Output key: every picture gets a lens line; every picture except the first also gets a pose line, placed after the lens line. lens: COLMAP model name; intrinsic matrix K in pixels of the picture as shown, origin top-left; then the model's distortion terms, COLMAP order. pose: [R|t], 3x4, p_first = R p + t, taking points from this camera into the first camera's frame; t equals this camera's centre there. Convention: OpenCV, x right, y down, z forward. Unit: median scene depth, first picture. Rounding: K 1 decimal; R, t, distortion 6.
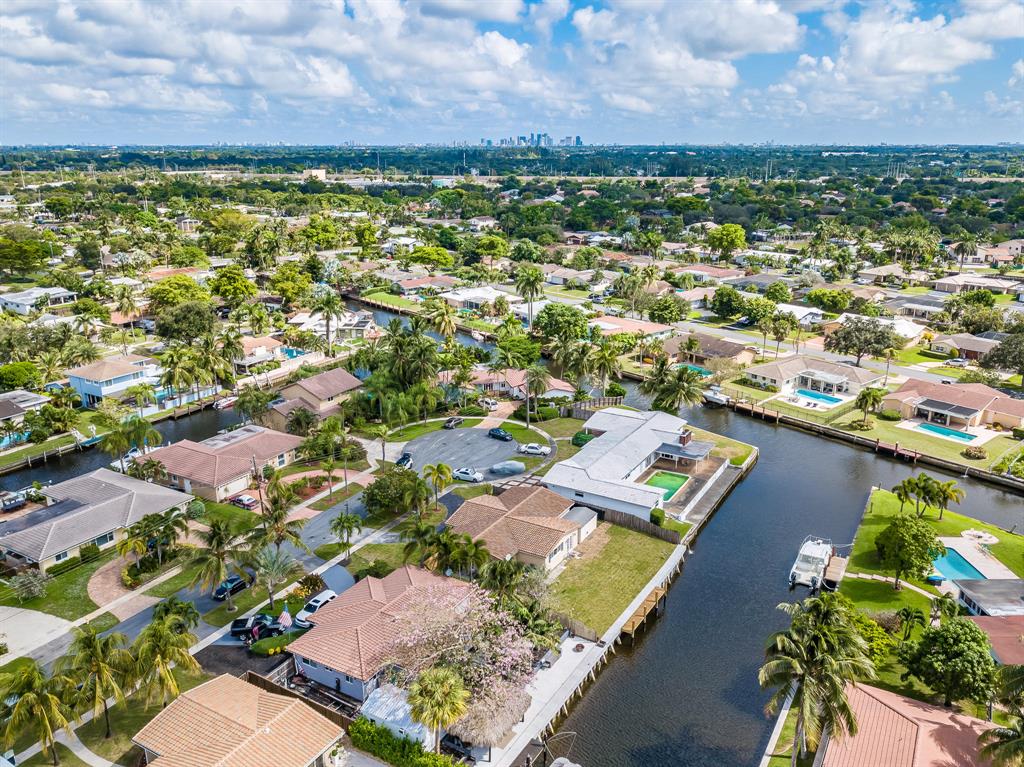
lens RADIAL K [[803.0, 0, 512.0], [0, 803.0, 383.5], [0, 0, 1]] dist [0.008271, -0.002522]
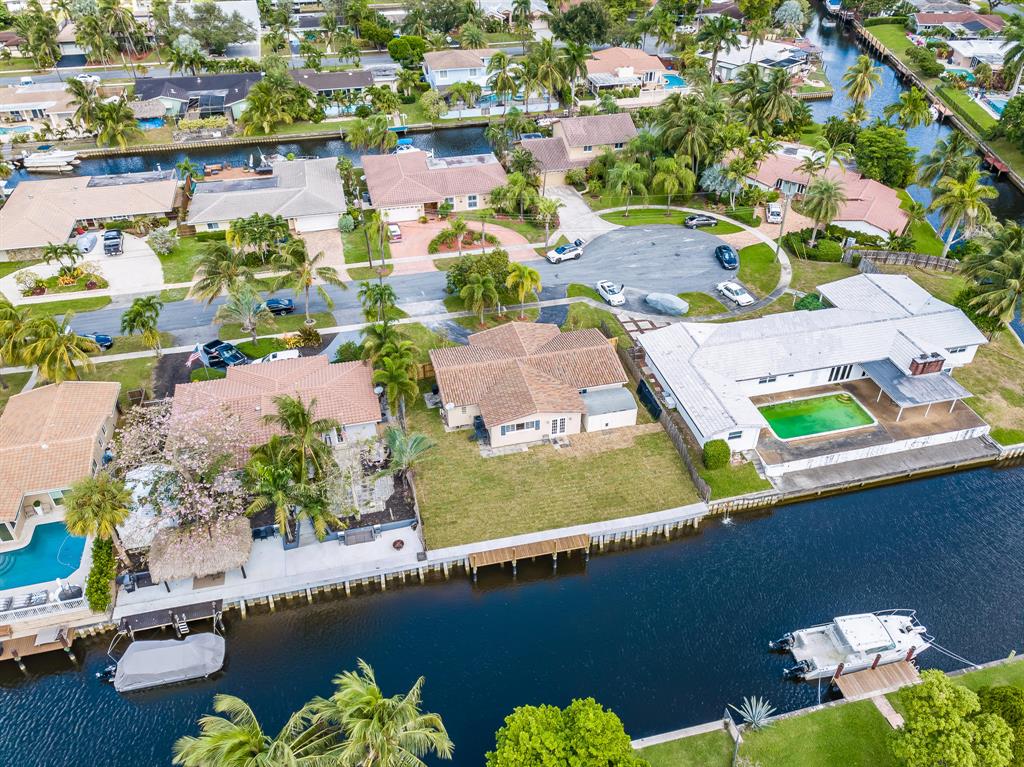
lens RADIAL K [[803.0, 0, 512.0], [0, 803.0, 383.5], [0, 0, 1]] dist [0.008271, -0.002522]
pose [[0.701204, 0.430568, -0.568264, 0.347175], [-0.212837, 0.887120, 0.409535, -0.103412], [0.680451, -0.166220, 0.713693, 0.341018]]
